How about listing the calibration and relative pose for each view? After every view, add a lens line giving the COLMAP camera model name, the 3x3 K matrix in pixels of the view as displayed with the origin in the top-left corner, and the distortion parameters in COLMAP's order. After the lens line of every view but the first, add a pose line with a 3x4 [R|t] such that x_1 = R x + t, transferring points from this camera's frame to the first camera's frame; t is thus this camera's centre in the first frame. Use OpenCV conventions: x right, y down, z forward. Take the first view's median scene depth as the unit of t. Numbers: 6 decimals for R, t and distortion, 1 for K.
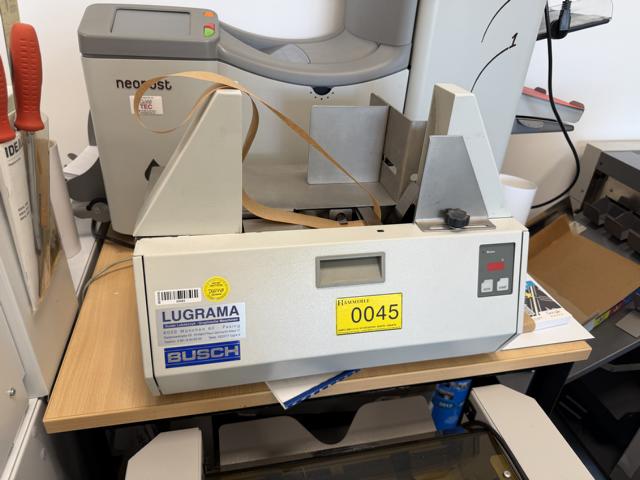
lens RADIAL K [[455.5, 0, 317.6], [0, 455.5, 237.7], [0, 0, 1]] dist [-0.012964, 0.003287]
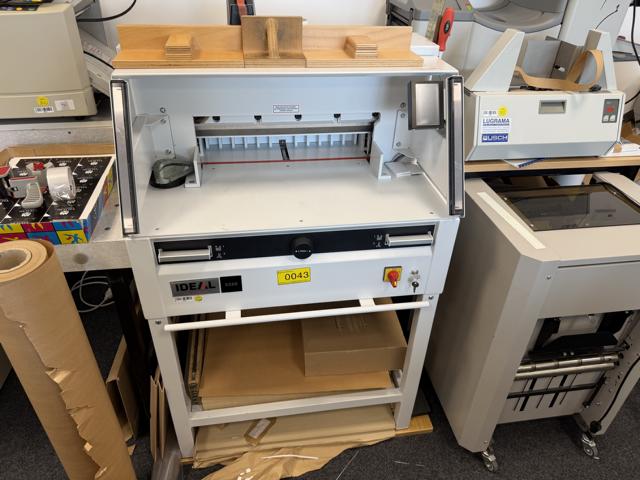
lens RADIAL K [[455.5, 0, 321.9], [0, 455.5, 242.3], [0, 0, 1]] dist [-0.012964, 0.003287]
pose [[0.997343, 0.015572, -0.071161, -0.977579], [-0.009978, 0.996880, 0.078295, 0.615475], [0.072158, -0.077377, 0.994387, -1.585651]]
